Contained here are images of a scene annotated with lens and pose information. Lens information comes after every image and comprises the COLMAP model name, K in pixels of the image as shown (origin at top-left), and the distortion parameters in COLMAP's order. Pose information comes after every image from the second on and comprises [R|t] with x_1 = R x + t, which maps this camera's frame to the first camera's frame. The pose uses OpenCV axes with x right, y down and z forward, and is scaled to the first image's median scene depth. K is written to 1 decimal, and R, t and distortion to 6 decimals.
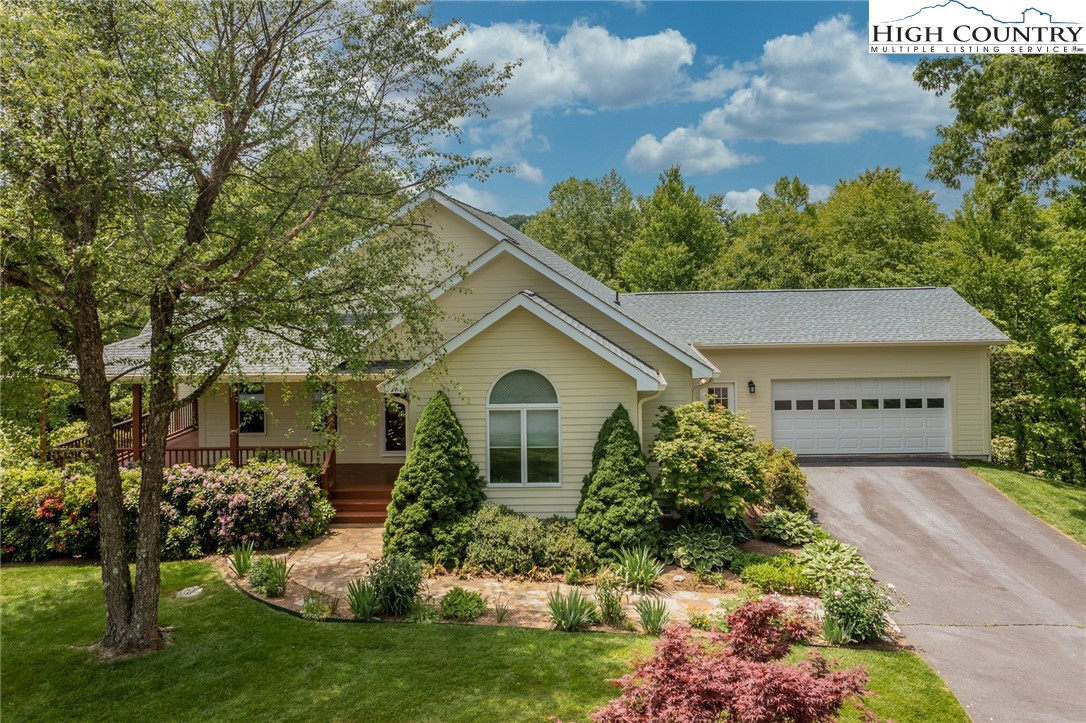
lens RADIAL K [[519.2, 0, 567.2], [0, 519.2, 293.3], [0, 0, 1]] dist [-0.002250, 0.000052]
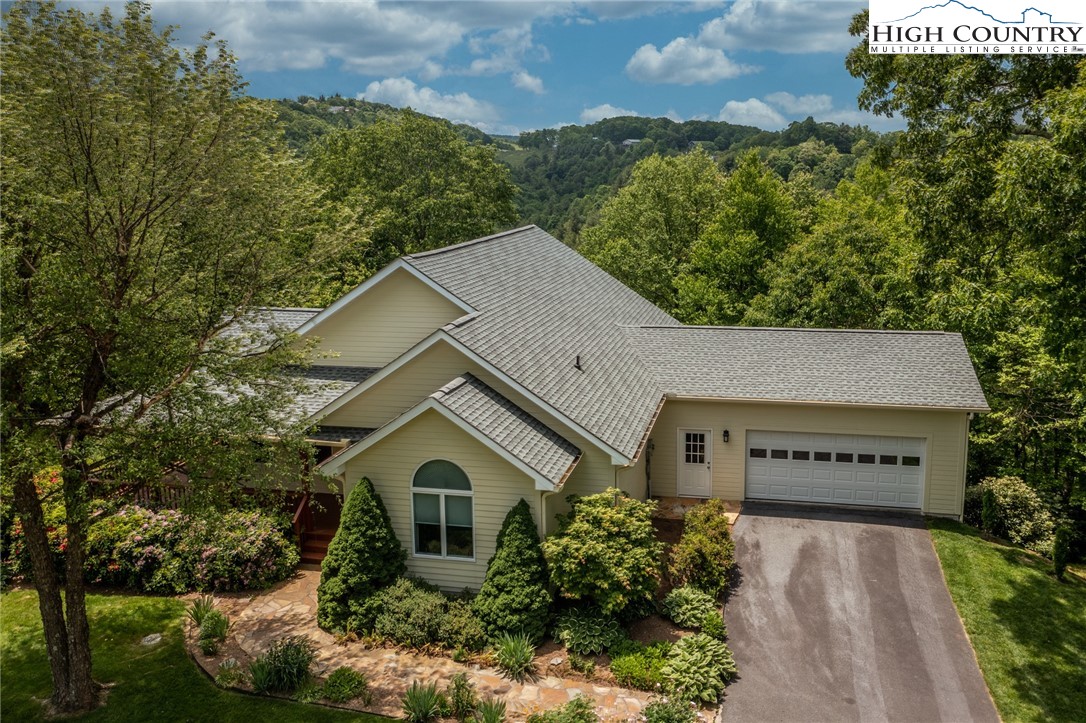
lens RADIAL K [[510.5, 0, 645.3], [0, 510.5, 291.8], [0, 0, 1]] dist [-0.002027, 0.000140]
pose [[0.995408, 0.033130, -0.089802, 0.462750], [-0.023269, 0.993801, 0.108710, -0.358379], [0.092847, -0.106122, 0.990009, 0.006271]]
